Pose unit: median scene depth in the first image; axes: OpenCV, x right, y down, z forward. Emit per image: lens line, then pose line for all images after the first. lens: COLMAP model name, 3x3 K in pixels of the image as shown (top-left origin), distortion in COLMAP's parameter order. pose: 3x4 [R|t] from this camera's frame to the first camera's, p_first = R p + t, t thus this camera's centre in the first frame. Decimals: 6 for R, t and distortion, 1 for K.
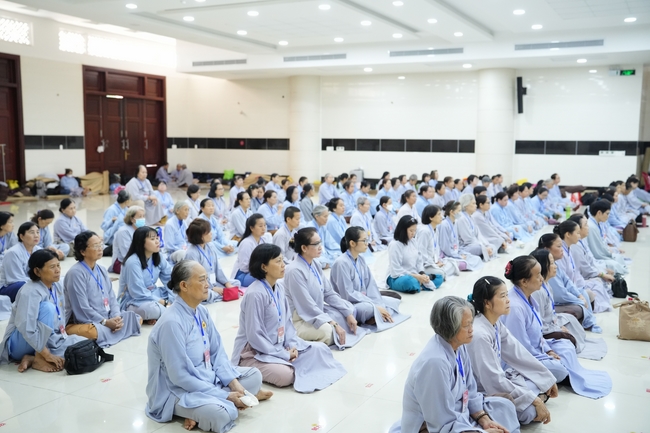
lens RADIAL K [[631.6, 0, 327.6], [0, 631.6, 218.7], [0, 0, 1]] dist [0.036273, 0.000000]
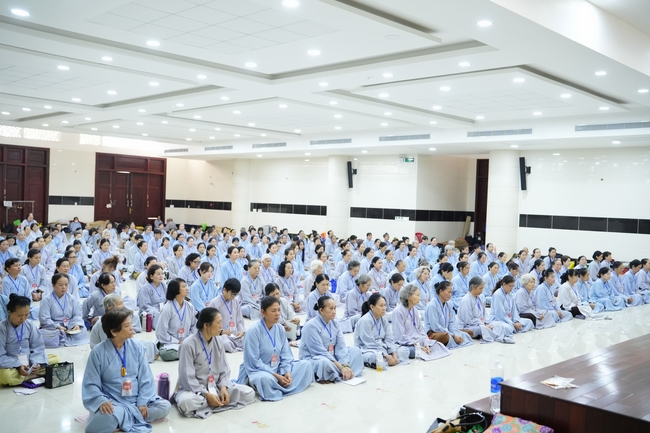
lens RADIAL K [[642.4, 0, 323.9], [0, 642.4, 217.0], [0, 0, 1]] dist [-0.007240, 0.000000]
pose [[0.949921, 0.033217, -0.310720, 0.581919], [-0.069202, 0.992007, -0.105514, 0.040997], [0.304732, 0.121732, 0.944627, -0.277993]]
